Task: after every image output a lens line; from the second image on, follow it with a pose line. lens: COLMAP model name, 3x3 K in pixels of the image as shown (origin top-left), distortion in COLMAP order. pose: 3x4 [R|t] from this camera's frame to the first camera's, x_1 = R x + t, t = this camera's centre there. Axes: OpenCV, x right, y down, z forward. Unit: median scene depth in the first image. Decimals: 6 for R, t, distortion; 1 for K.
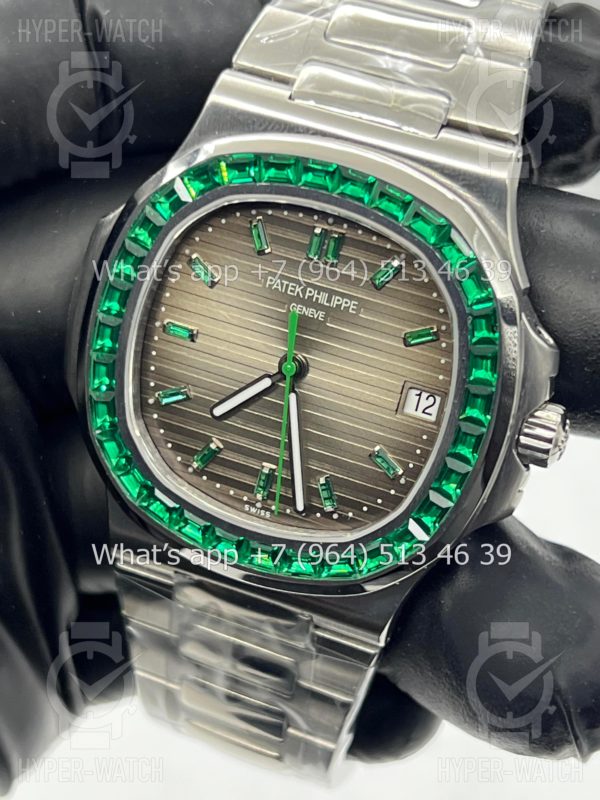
lens RADIAL K [[1791.0, 0, 305.6], [0, 1791.0, 403.0], [0, 0, 1]] dist [0.033339, 0.000000]
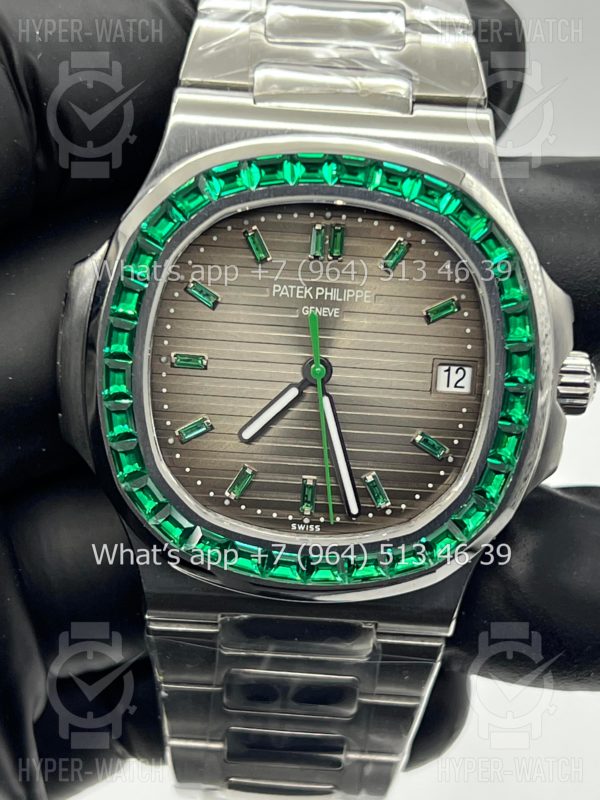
lens RADIAL K [[1791.0, 0, 298.7], [0, 1791.0, 398.7], [0, 0, 1]] dist [0.033339, 0.000000]
pose [[0.934407, -0.207115, 0.289805, -0.302713], [0.227943, 0.972866, -0.039666, 0.031095], [-0.273726, 0.103123, 0.956263, 0.074550]]
